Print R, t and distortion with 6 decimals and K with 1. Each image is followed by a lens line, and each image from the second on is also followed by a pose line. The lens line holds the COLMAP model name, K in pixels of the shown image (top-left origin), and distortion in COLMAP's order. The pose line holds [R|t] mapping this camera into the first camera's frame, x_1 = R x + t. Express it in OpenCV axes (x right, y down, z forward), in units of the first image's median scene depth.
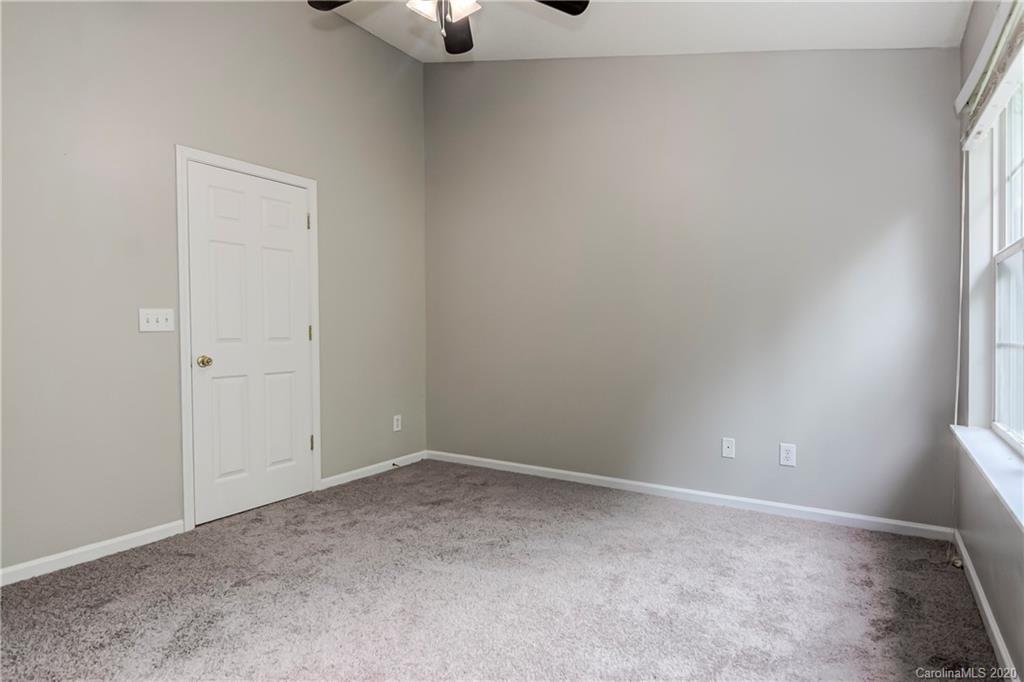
lens RADIAL K [[551.0, 0, 512.0], [0, 551.0, 341.0], [0, 0, 1]] dist [0.001343, 0.000369]
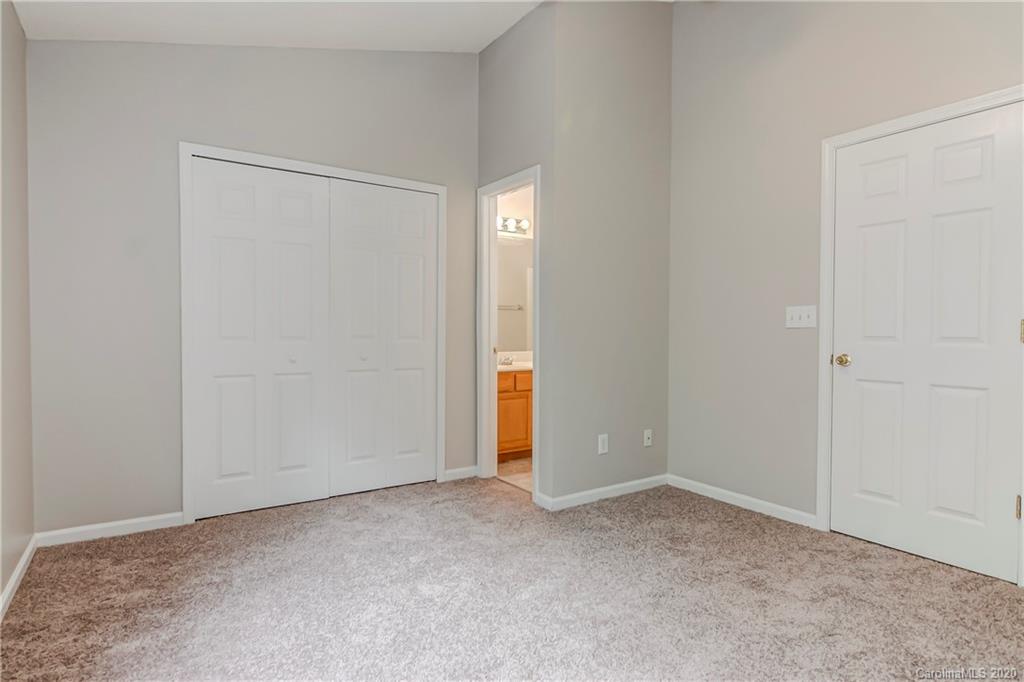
lens RADIAL K [[551.0, 0, 512.0], [0, 551.0, 341.0], [0, 0, 1]] dist [0.001343, 0.000369]
pose [[-0.389373, 0.028202, -0.920648, 0.532360], [-0.016624, 0.999153, 0.037638, -0.021766], [0.920930, 0.029960, -0.388575, 0.876621]]
